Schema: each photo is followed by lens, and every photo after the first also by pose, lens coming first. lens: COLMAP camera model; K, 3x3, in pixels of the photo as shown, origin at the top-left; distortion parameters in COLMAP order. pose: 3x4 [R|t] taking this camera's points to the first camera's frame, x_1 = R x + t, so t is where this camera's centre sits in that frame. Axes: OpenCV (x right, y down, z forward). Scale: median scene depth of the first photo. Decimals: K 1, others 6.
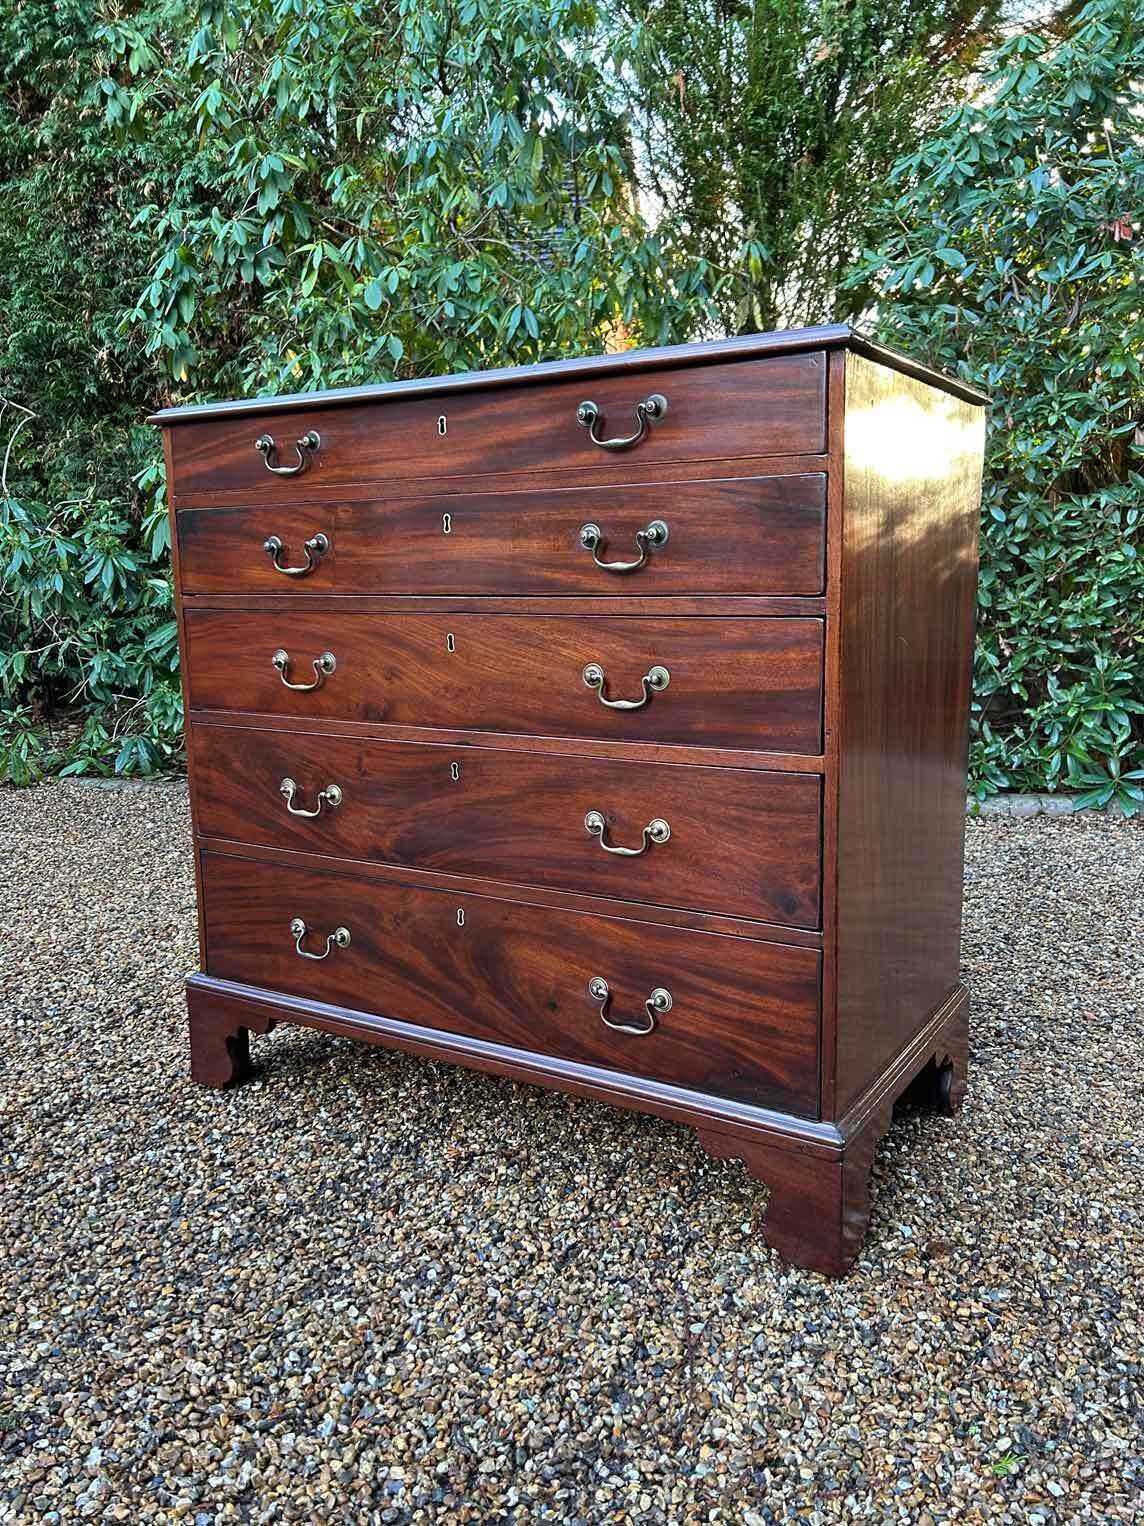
lens RADIAL K [[1152.8, 0, 609.0], [0, 1152.8, 721.7], [0, 0, 1]] dist [0.031723, -0.031175]
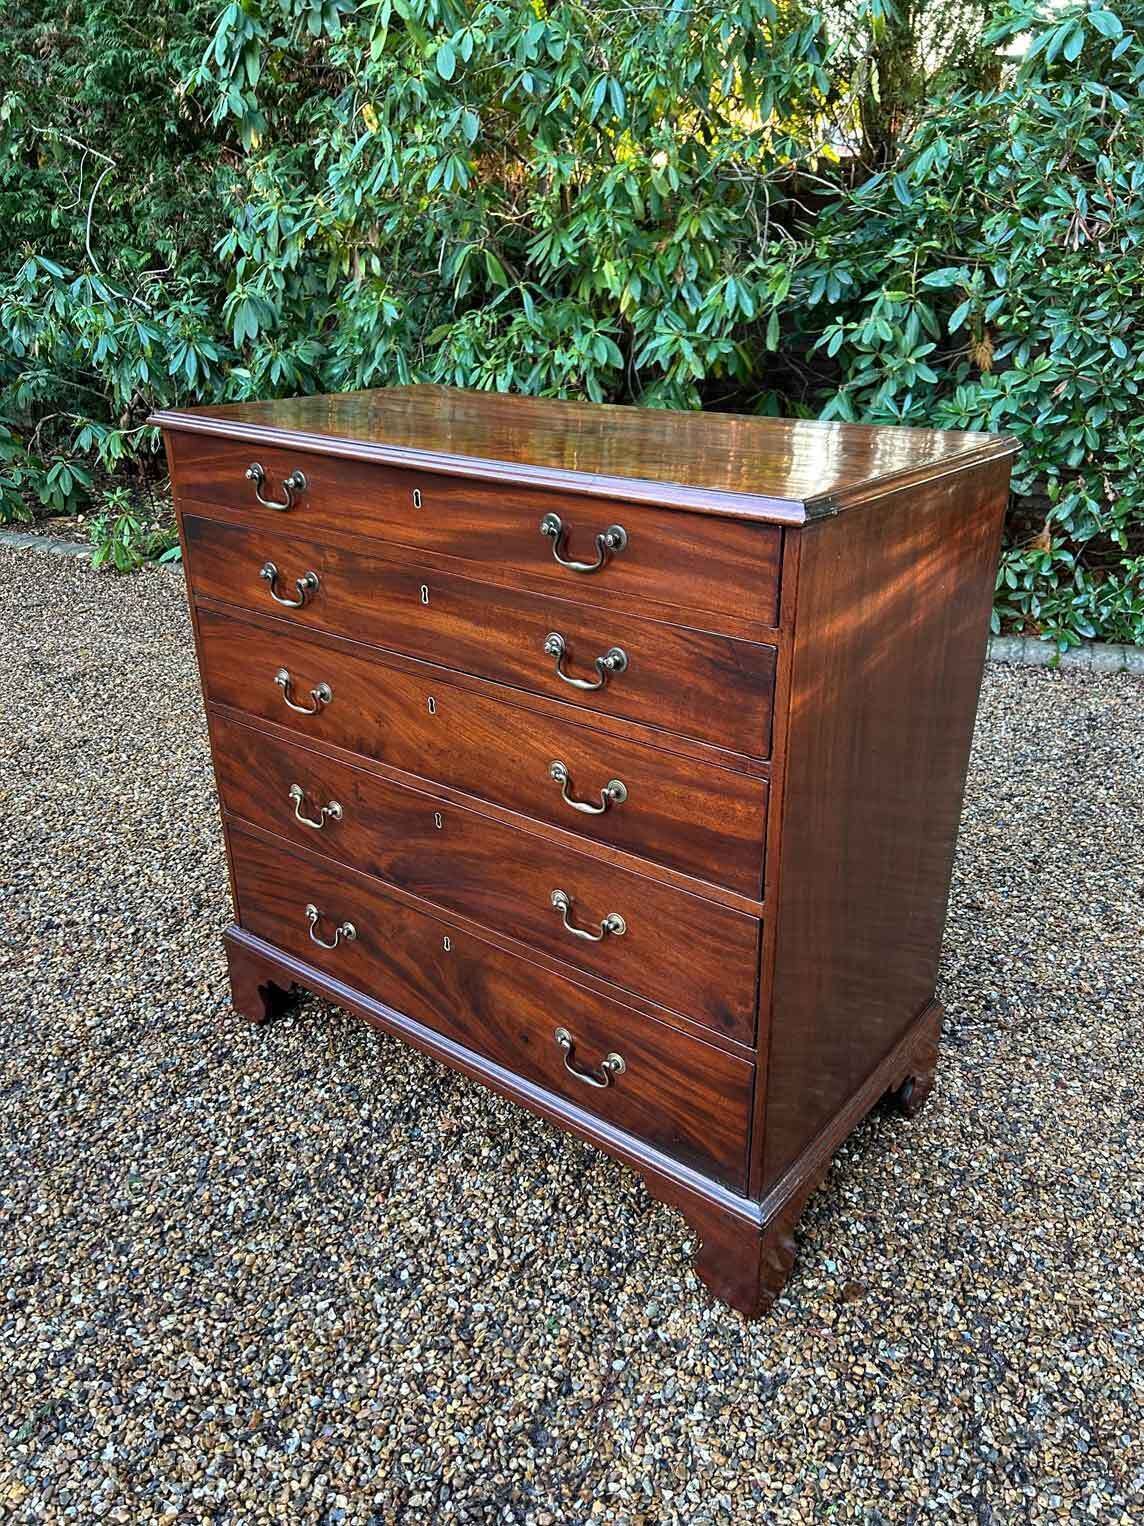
lens RADIAL K [[1152.8, 0, 605.8], [0, 1152.8, 711.1], [0, 0, 1]] dist [0.031723, -0.031175]
pose [[0.993611, 0.053203, -0.099528, 0.116526], [-0.026877, 0.968087, 0.249171, -0.320337], [0.109608, -0.244904, 0.963332, 0.036725]]
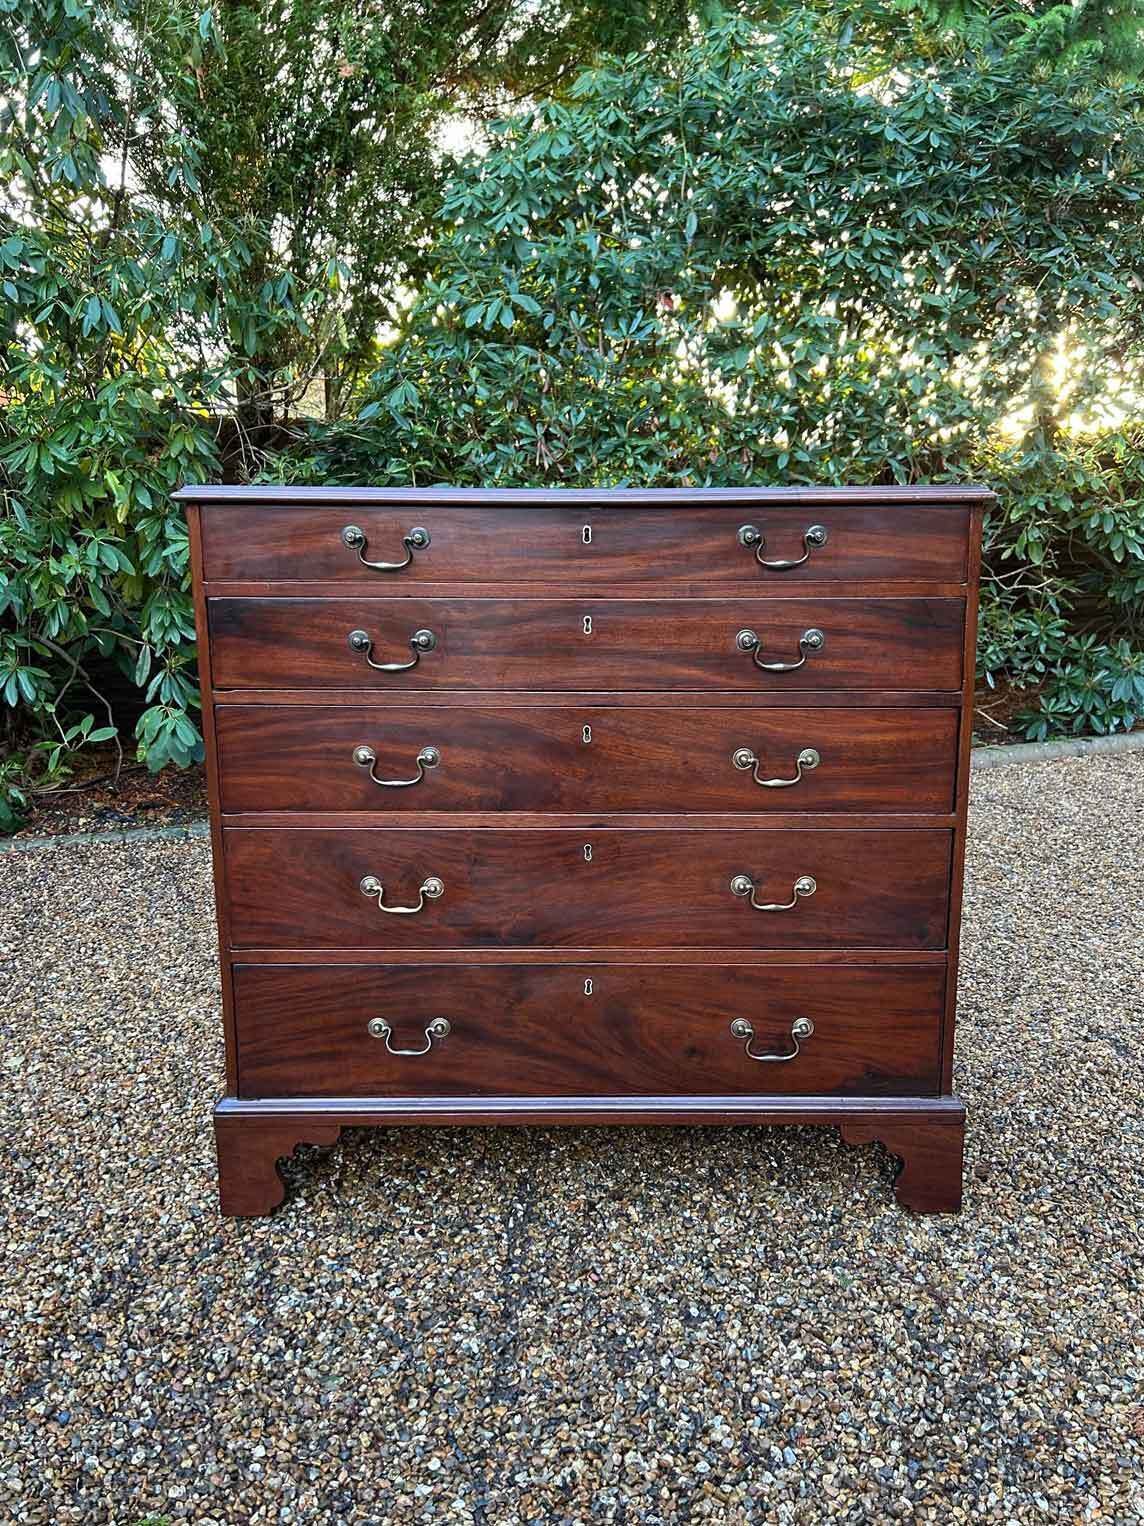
lens RADIAL K [[1152.8, 0, 585.6], [0, 1152.8, 717.0], [0, 0, 1]] dist [0.031723, -0.031175]
pose [[0.858969, -0.064280, 0.507977, -0.676339], [0.056487, 0.997929, 0.030762, -0.116656], [-0.508903, 0.002270, 0.860821, 0.082765]]
